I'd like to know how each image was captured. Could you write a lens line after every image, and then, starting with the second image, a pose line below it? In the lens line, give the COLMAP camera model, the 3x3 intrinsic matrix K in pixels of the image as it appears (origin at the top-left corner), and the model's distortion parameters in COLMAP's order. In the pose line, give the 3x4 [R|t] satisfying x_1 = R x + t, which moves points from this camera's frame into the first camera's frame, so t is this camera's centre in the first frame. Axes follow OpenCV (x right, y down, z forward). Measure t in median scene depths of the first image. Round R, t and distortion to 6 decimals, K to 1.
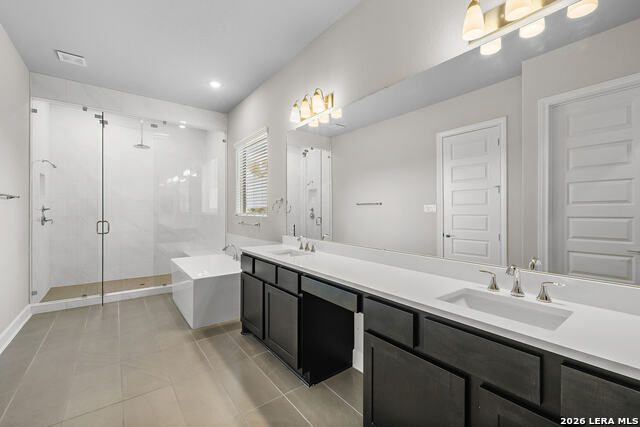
lens RADIAL K [[271.7, 0, 342.5], [0, 271.7, 222.7], [0, 0, 1]] dist [-0.000910, 0.001194]
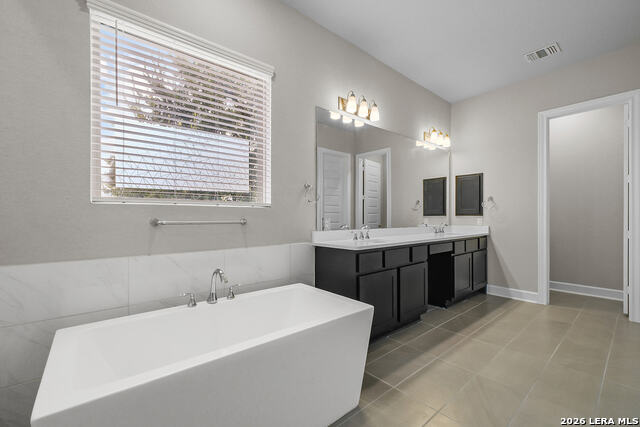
lens RADIAL K [[271.7, 0, 316.3], [0, 271.7, 215.7], [0, 0, 1]] dist [-0.000910, 0.001194]
pose [[-0.004757, -0.005337, 0.999974, -1.336856], [0.033220, 0.999433, 0.005492, -0.005546], [-0.999437, 0.033245, -0.004577, 1.296460]]
